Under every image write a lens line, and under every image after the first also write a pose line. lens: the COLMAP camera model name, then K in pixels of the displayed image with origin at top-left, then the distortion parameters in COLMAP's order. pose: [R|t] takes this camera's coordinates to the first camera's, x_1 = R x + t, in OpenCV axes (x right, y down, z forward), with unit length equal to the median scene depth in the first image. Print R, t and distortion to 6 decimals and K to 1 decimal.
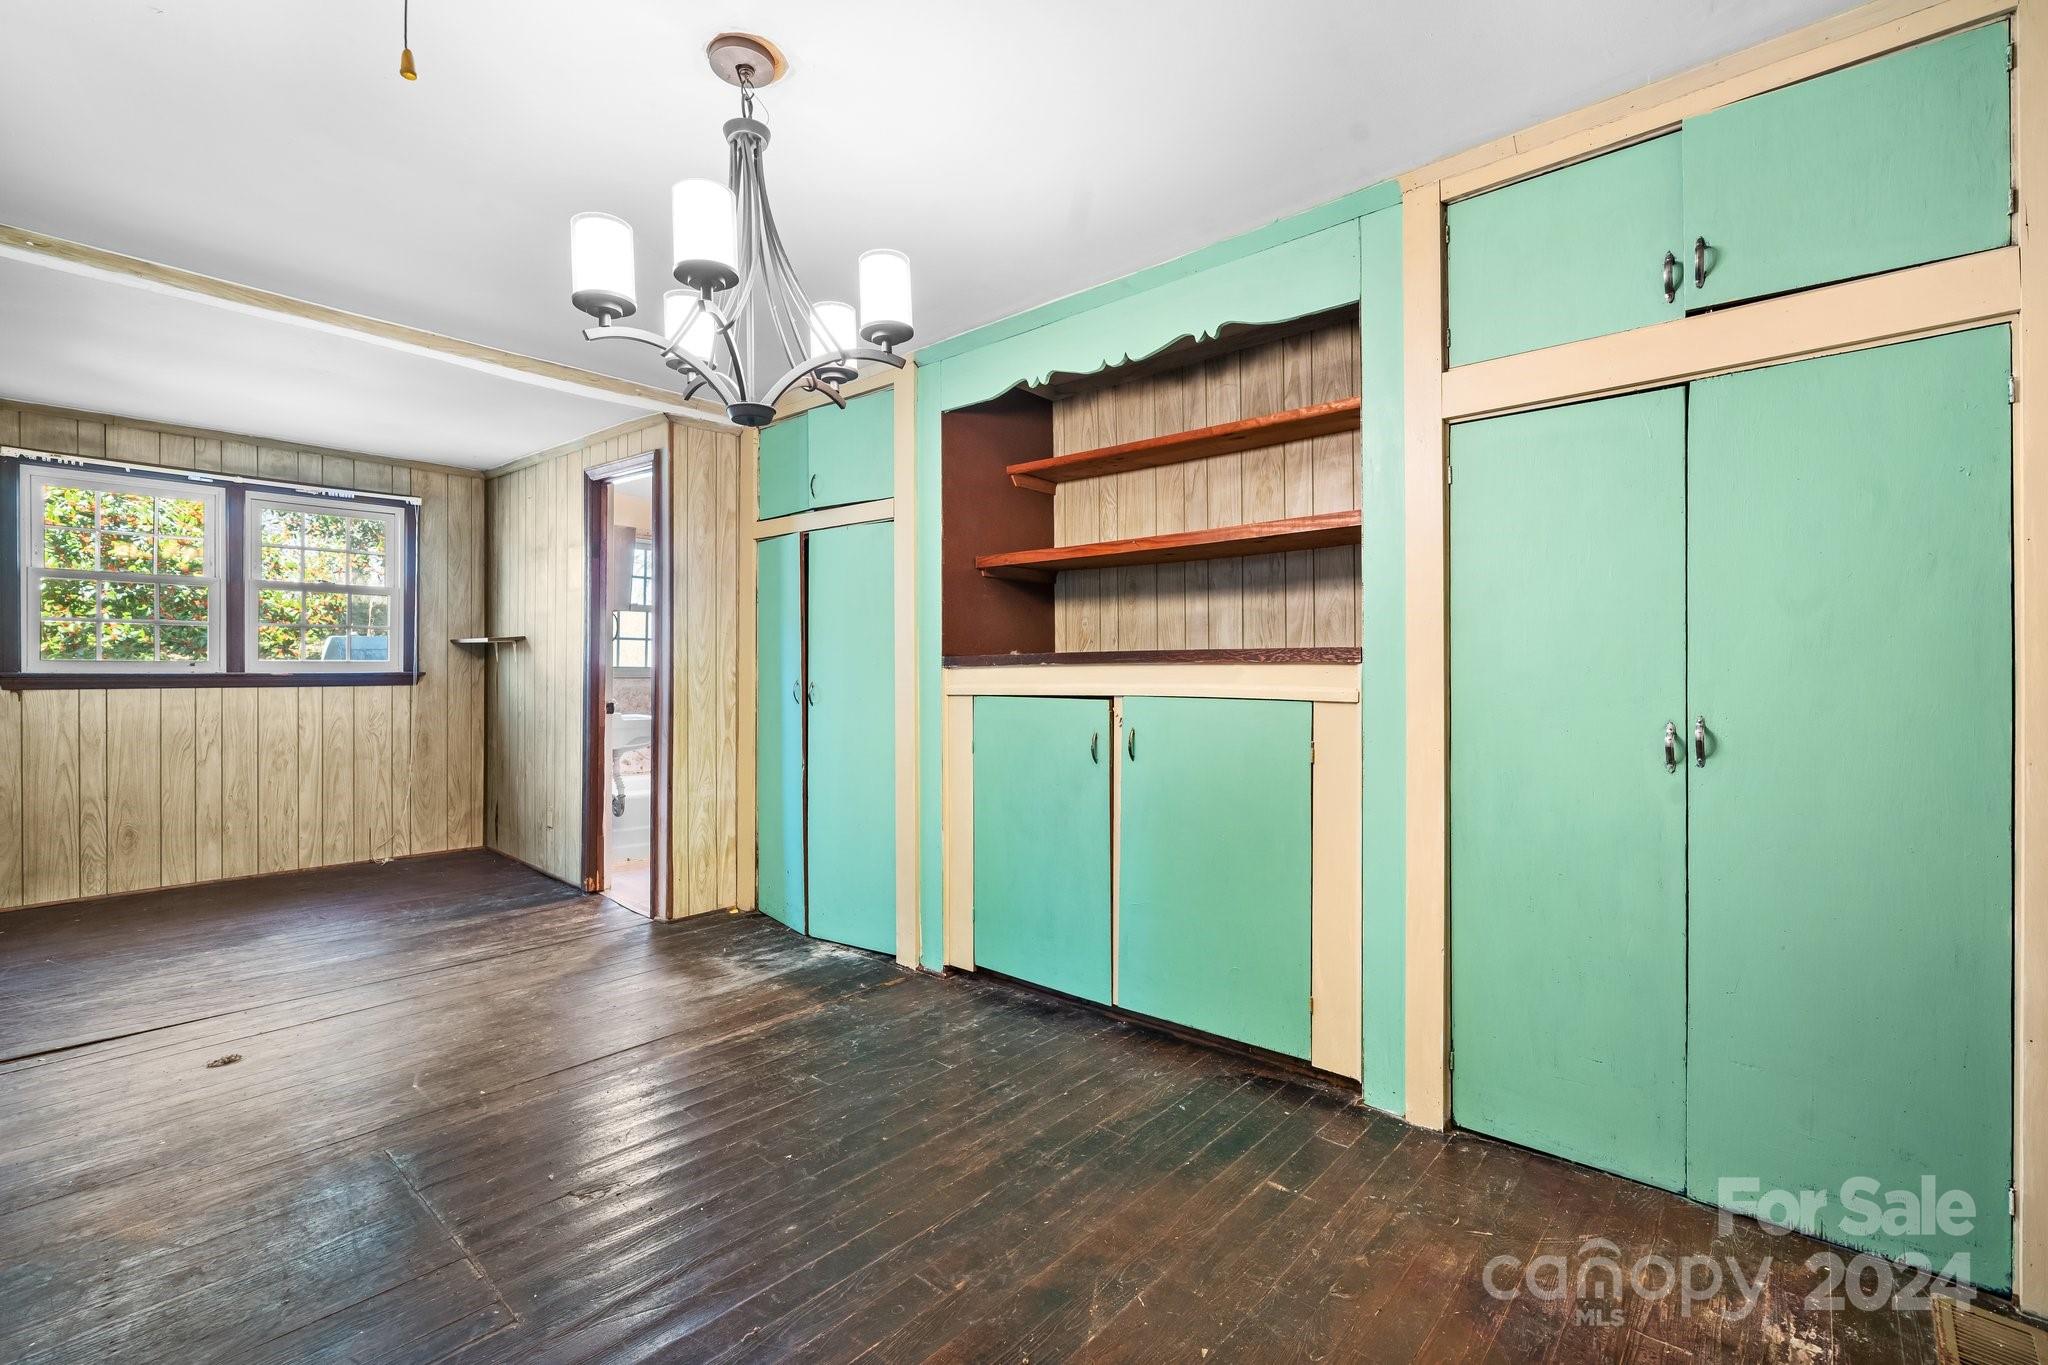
lens RADIAL K [[931.8, 0, 1028.6], [0, 931.8, 656.7], [0, 0, 1]] dist [0.001017, 0.000880]
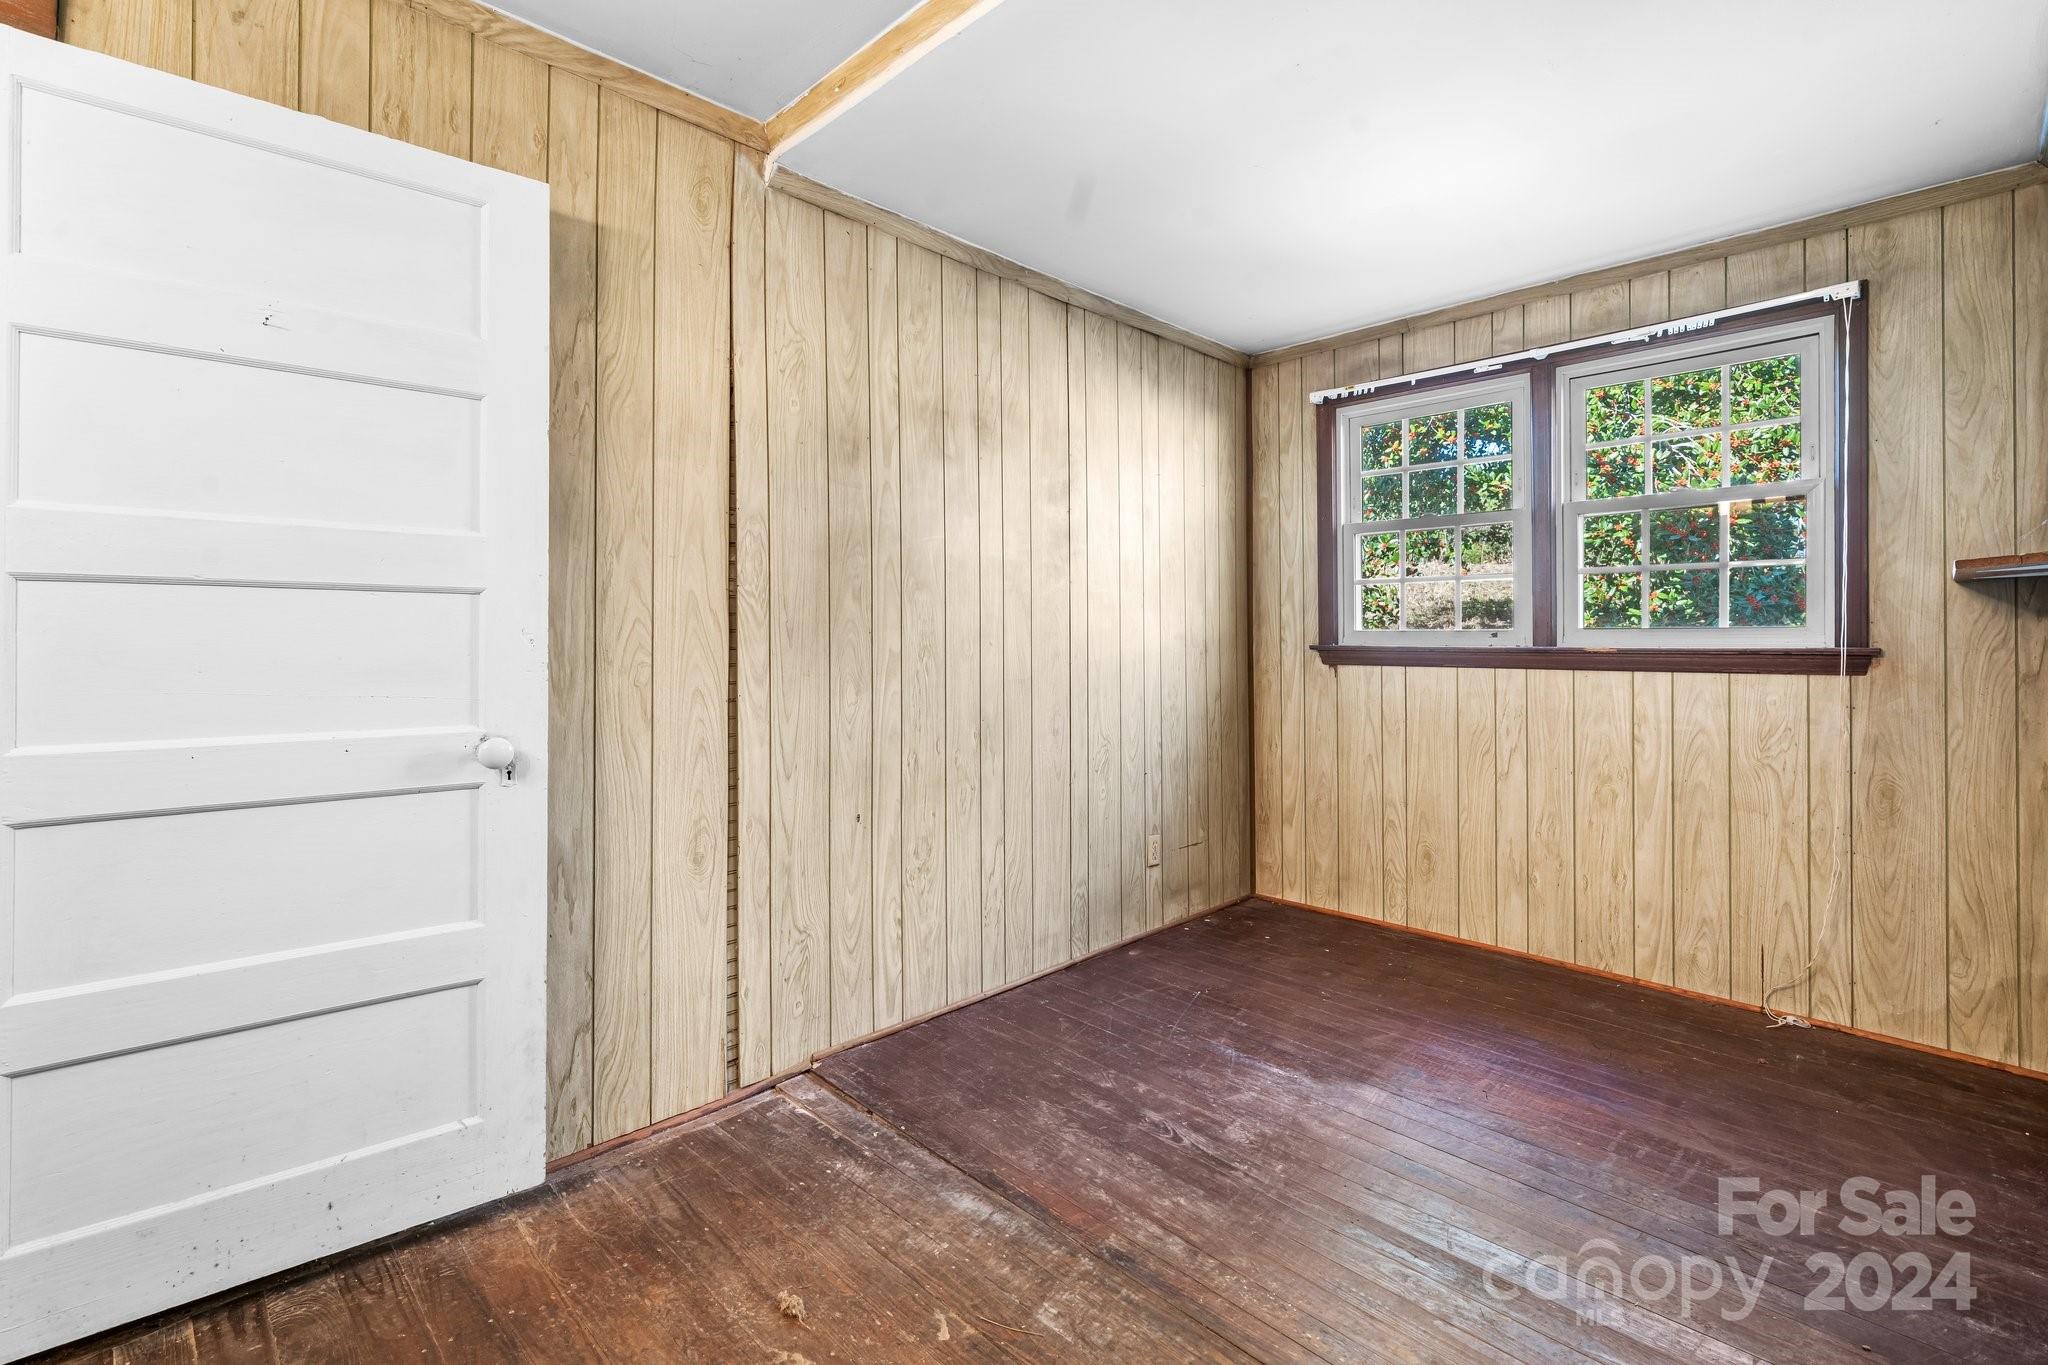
lens RADIAL K [[931.8, 0, 1015.7], [0, 931.8, 635.8], [0, 0, 1]] dist [0.001017, 0.000880]
pose [[-0.092045, -0.008272, -0.995720, -0.155282], [0.008005, 0.999927, -0.009047, 0.012077], [0.995723, -0.008804, -0.091972, 0.675322]]
